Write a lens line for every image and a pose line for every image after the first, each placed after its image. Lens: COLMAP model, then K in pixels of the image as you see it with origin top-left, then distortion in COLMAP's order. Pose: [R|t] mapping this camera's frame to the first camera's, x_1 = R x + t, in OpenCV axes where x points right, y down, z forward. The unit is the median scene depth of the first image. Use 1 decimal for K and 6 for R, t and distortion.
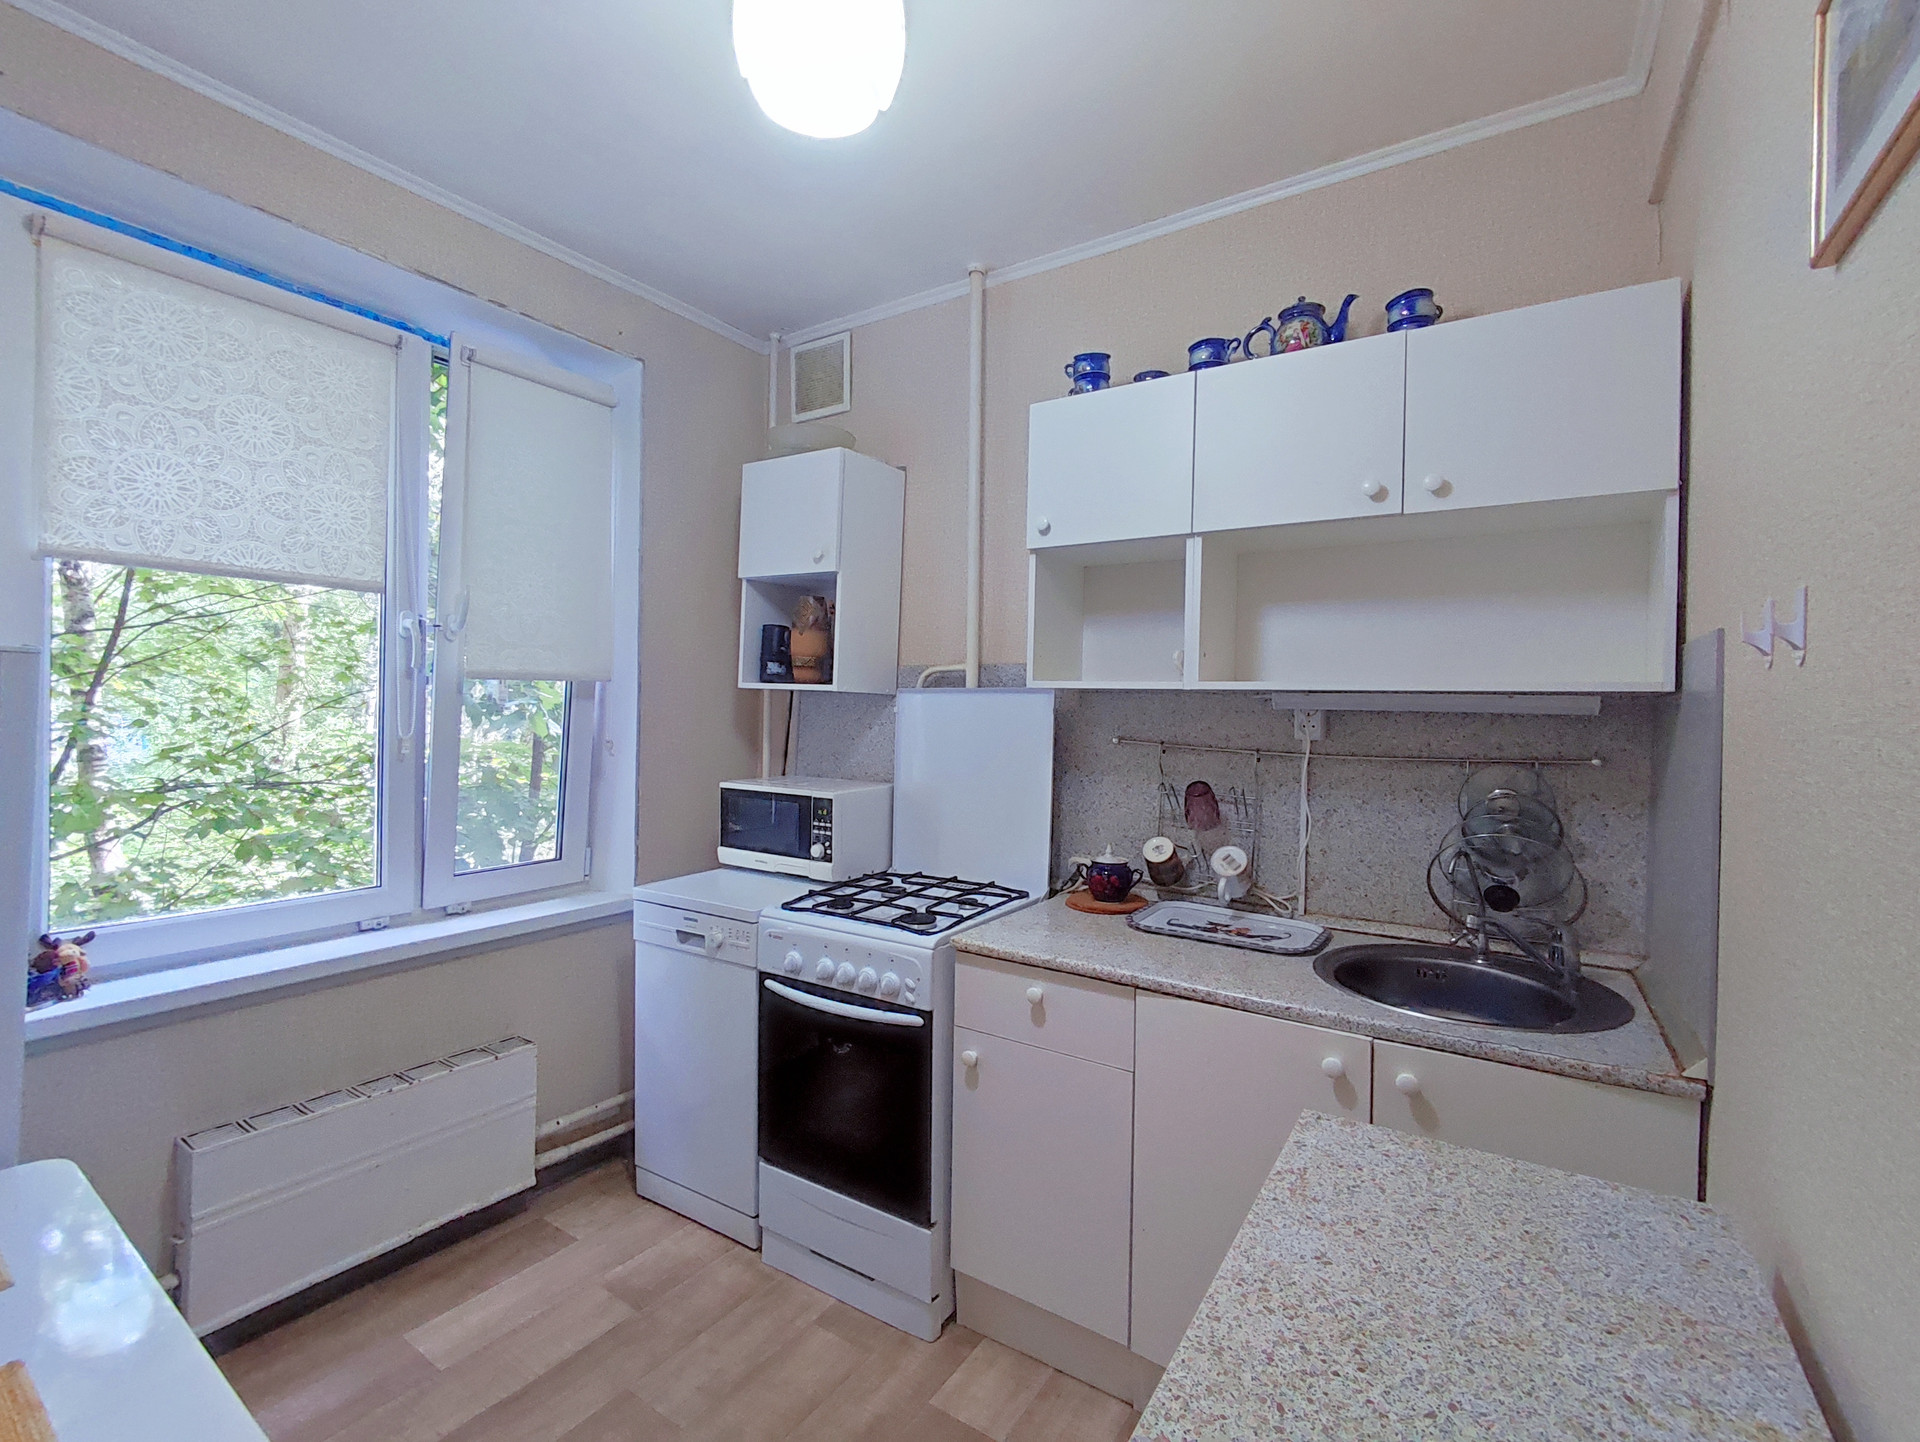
lens RADIAL K [[874.4, 0, 957.4], [0, 874.4, 719.6], [0, 0, 1]] dist [-0.003647, -0.001982]
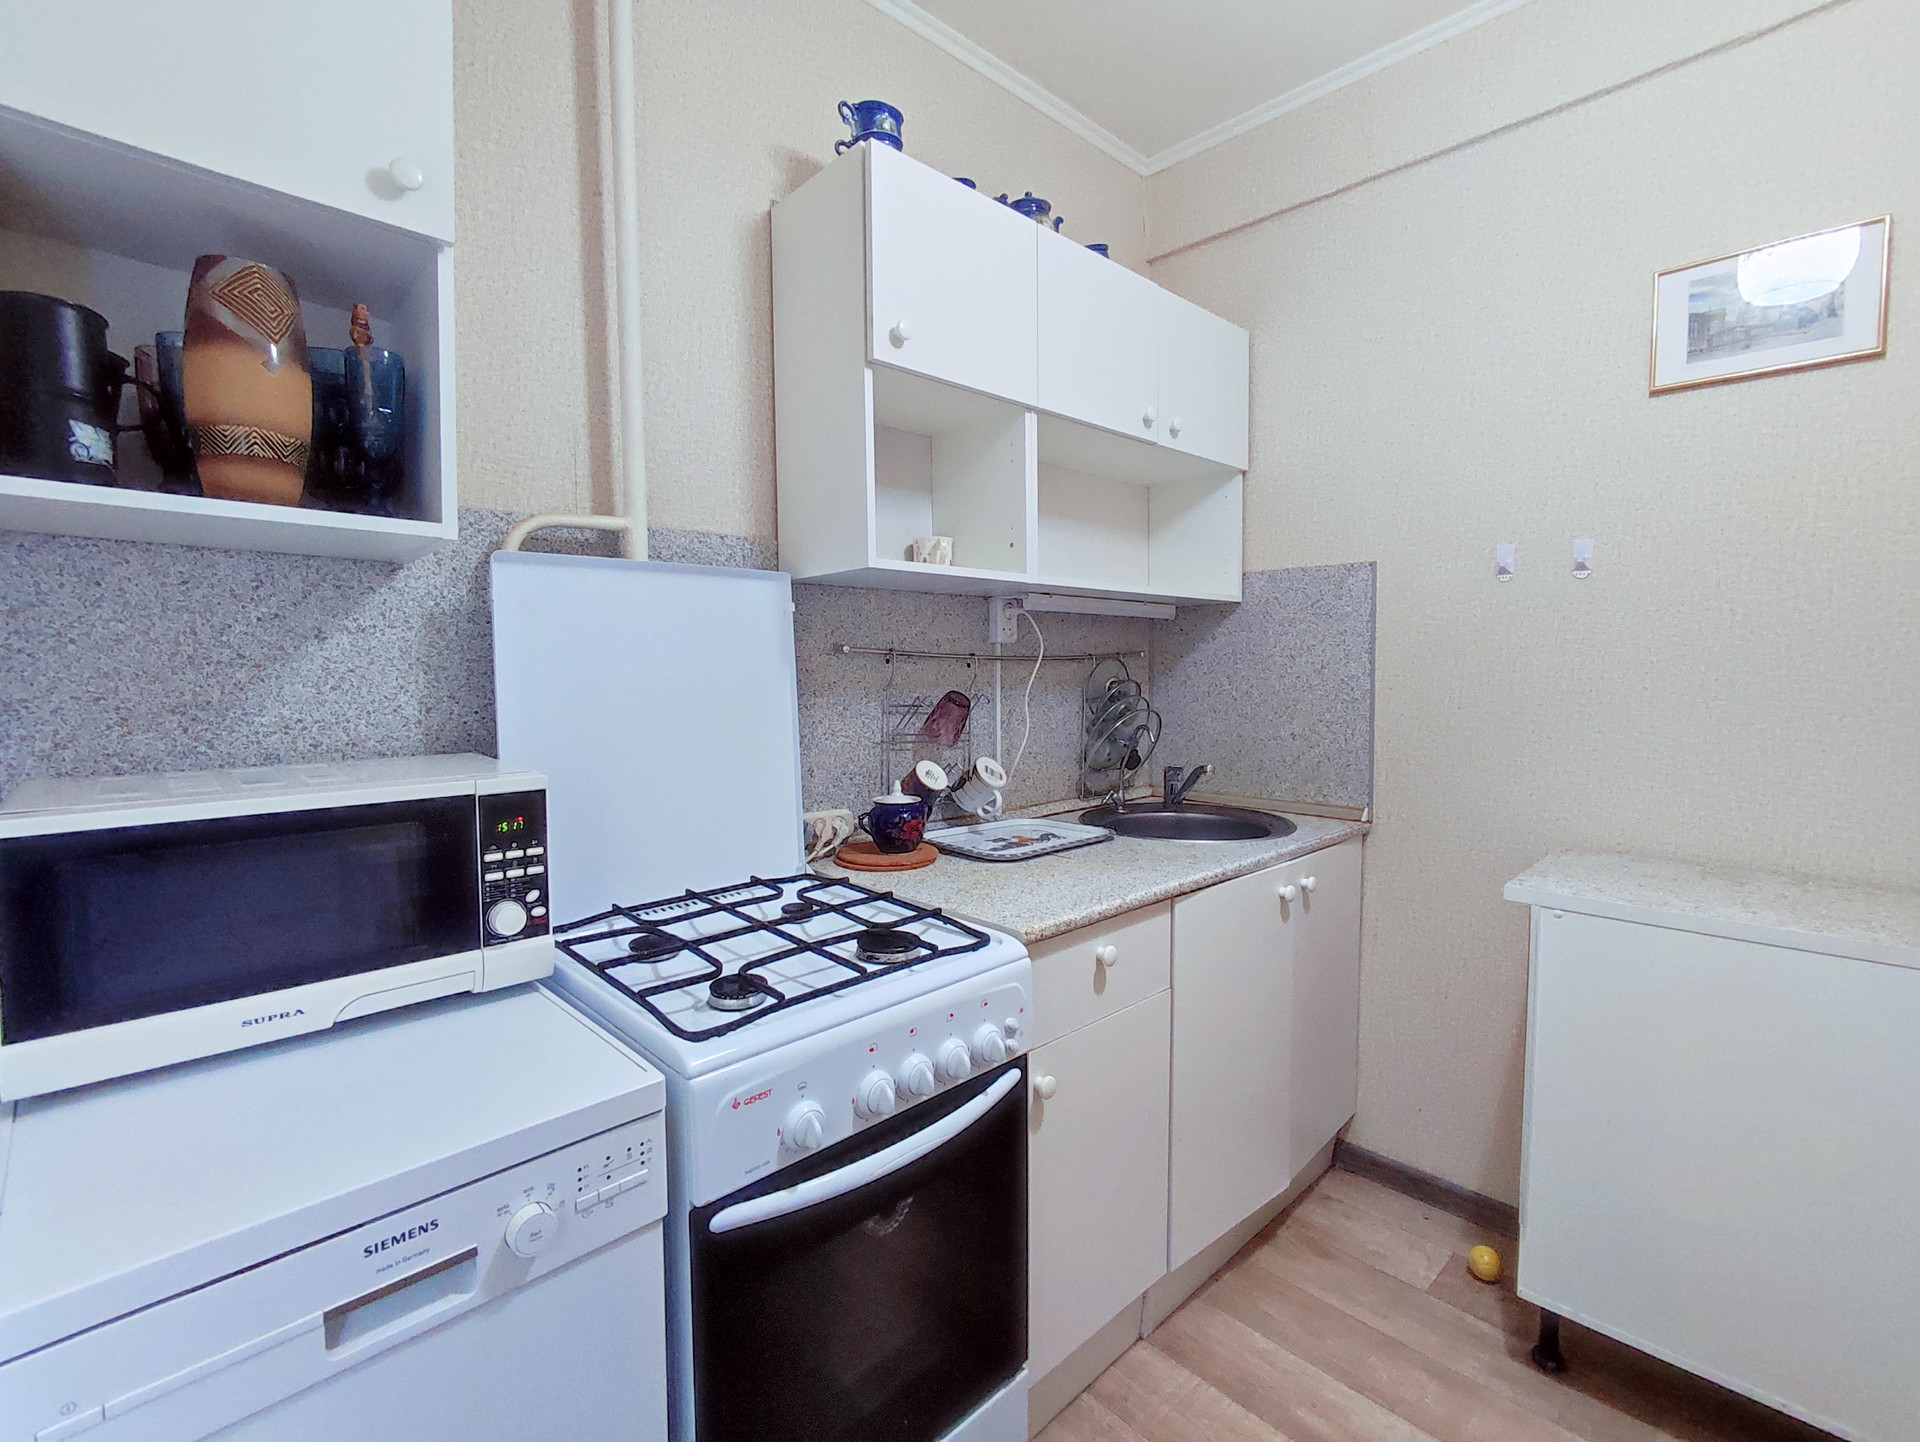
lens RADIAL K [[874.4, 0, 959.0], [0, 874.4, 714.9], [0, 0, 1]] dist [-0.003647, -0.001982]
pose [[0.227827, -0.075851, 0.970743, -0.559321], [0.021753, 0.997109, 0.072806, 0.029642], [-0.973459, 0.004530, 0.228818, 0.762975]]
